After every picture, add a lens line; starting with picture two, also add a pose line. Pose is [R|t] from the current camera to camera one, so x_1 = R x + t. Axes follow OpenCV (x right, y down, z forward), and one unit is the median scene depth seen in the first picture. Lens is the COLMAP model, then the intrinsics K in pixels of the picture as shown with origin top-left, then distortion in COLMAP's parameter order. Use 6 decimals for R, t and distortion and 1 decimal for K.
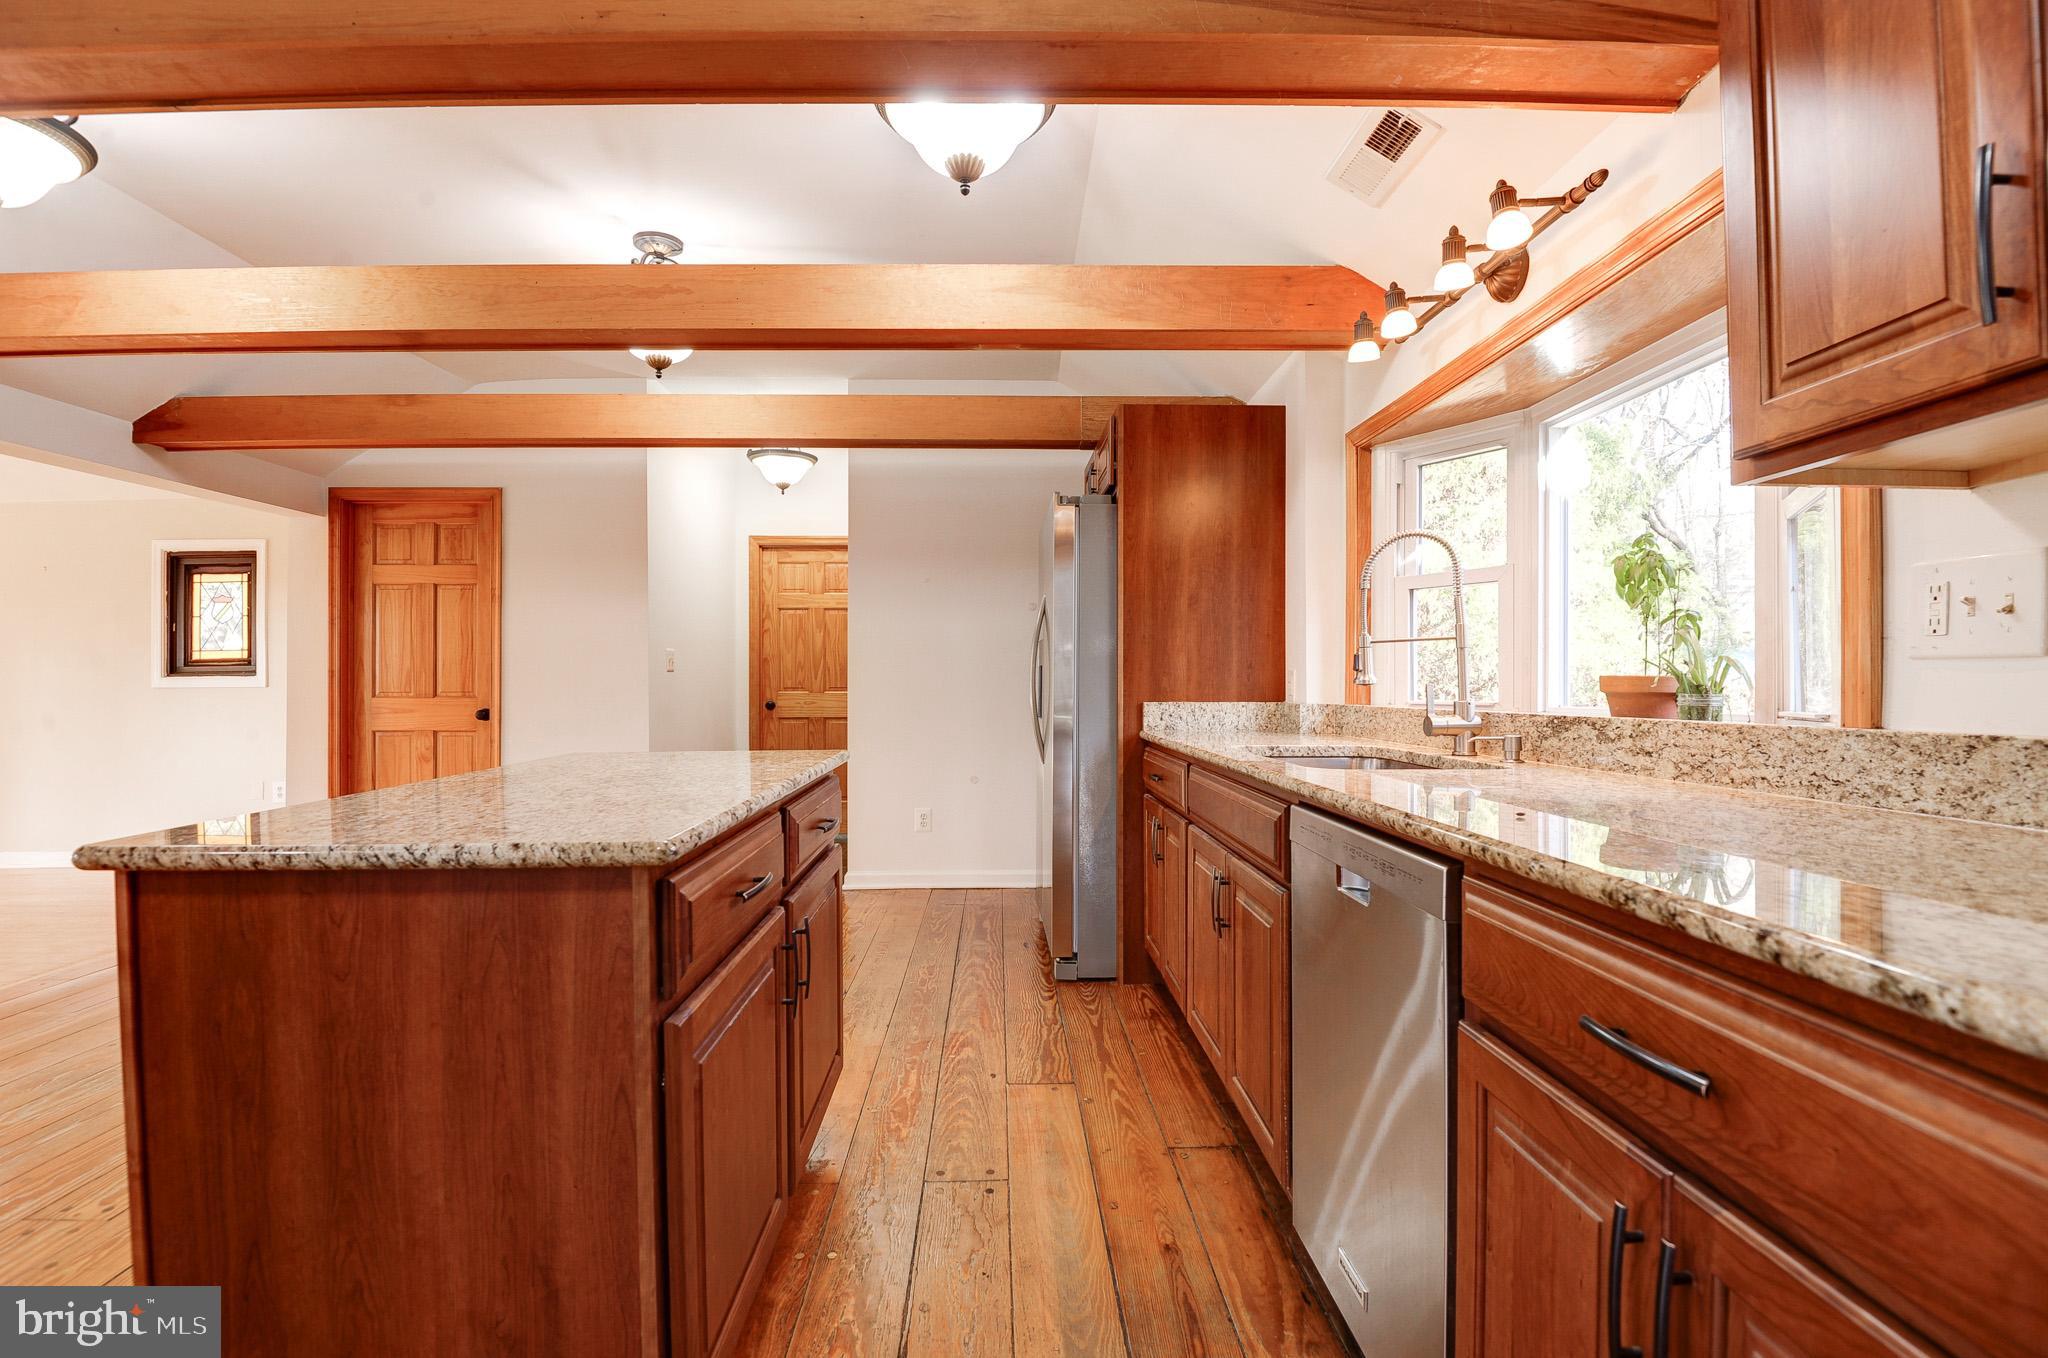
lens RADIAL K [[981.3, 0, 1047.8], [0, 981.3, 681.1], [0, 0, 1]] dist [-0.021557, -0.000435]
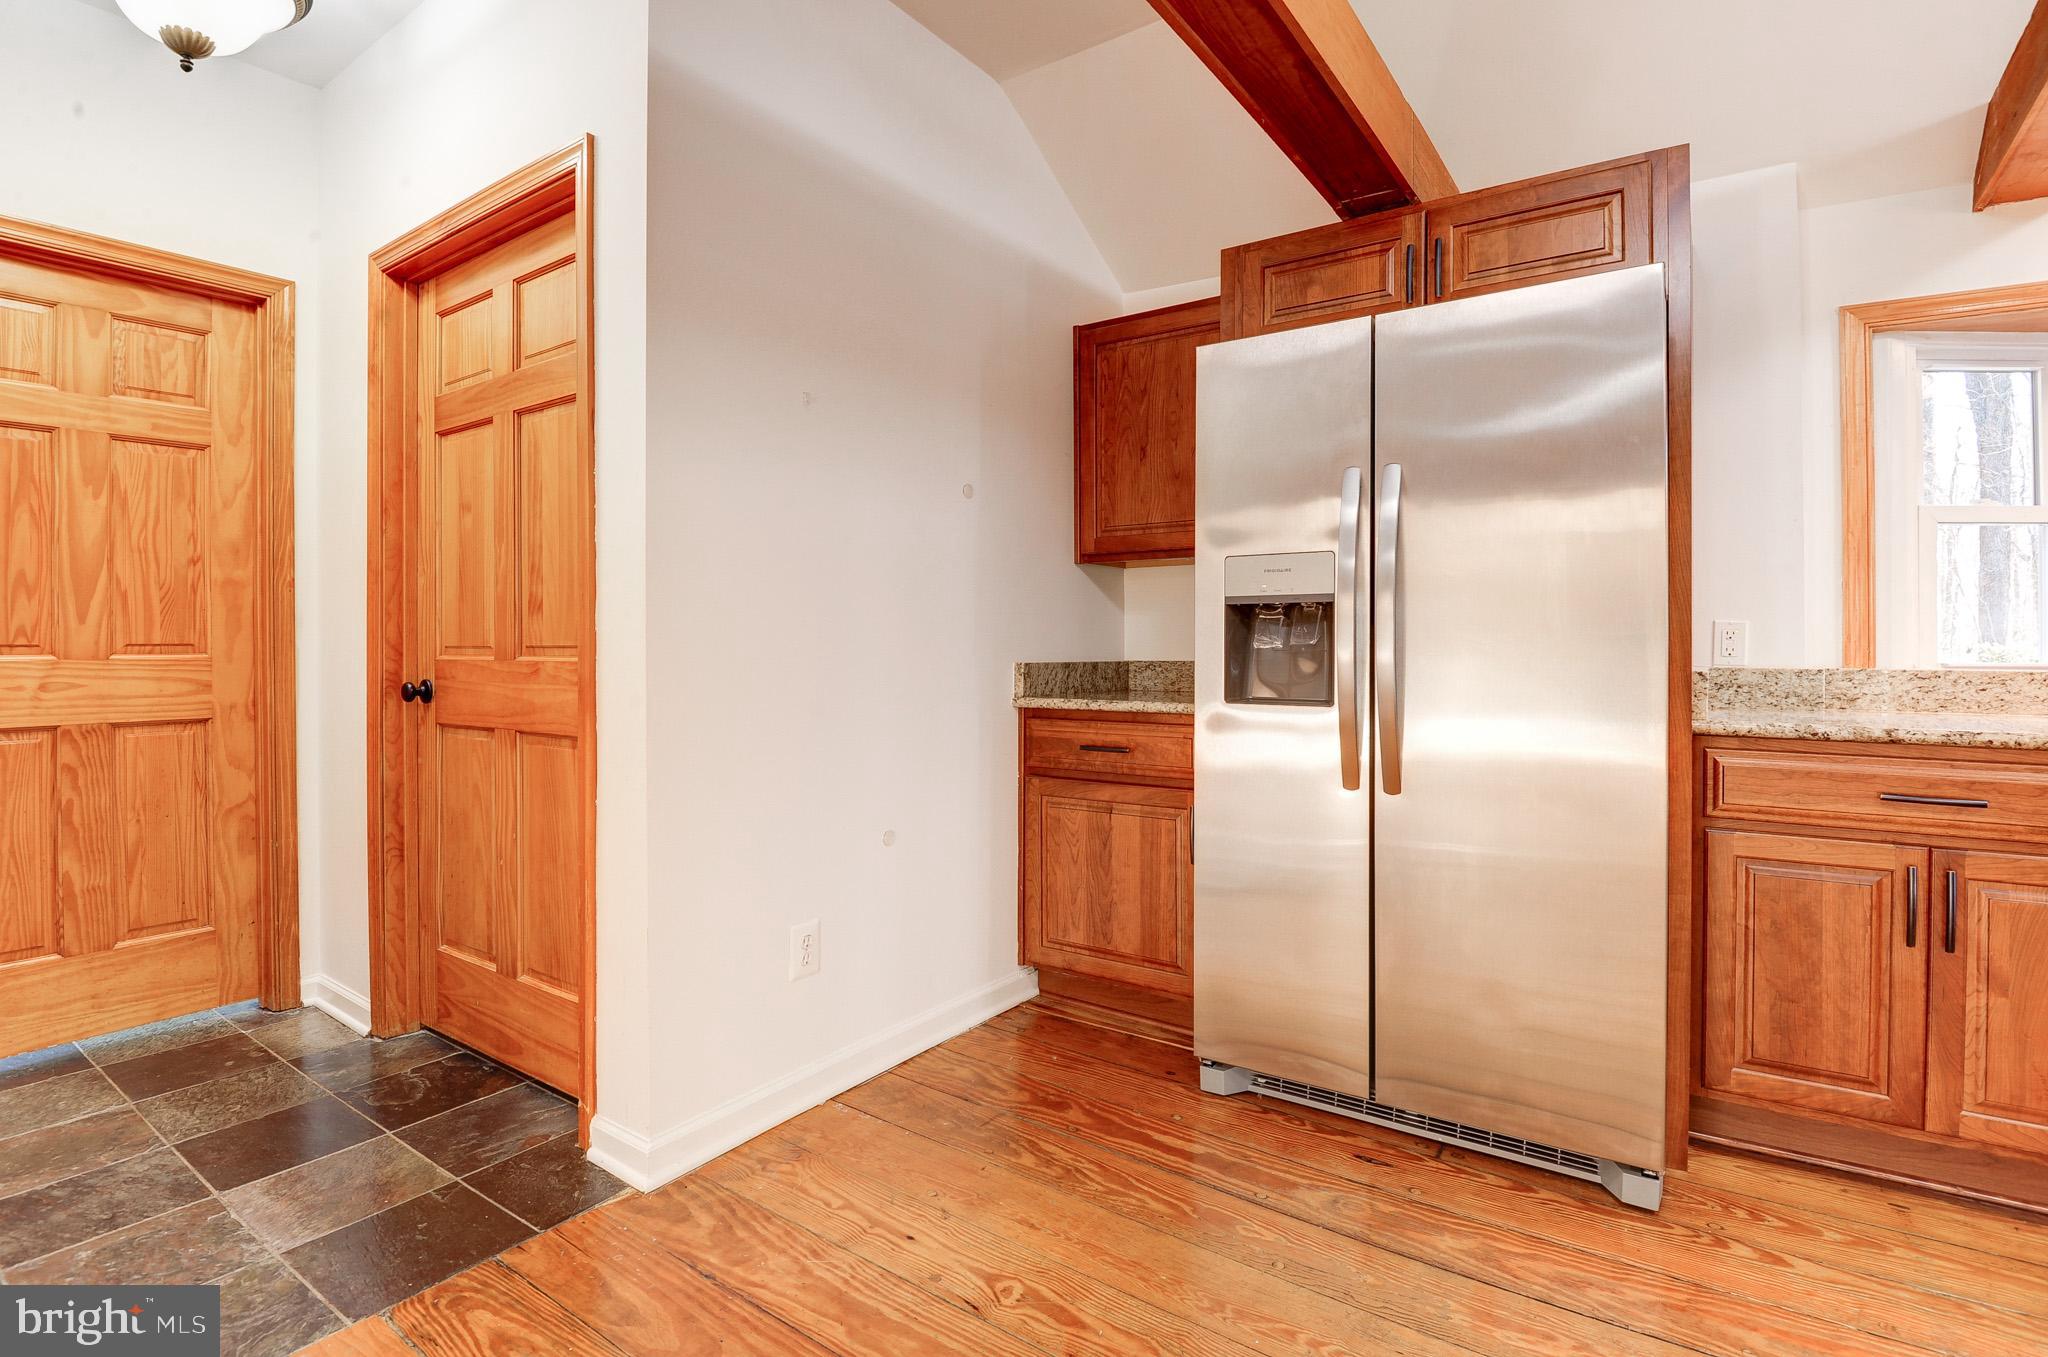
lens RADIAL K [[973.2, 0, 1030.1], [0, 973.2, 643.1], [0, 0, 1]] dist [-0.021757, -0.000640]
pose [[0.606031, -0.000101, 0.795441, -0.614622], [-0.004829, 0.999981, 0.003805, 0.005838], [-0.795427, -0.006147, 0.606019, 0.996198]]
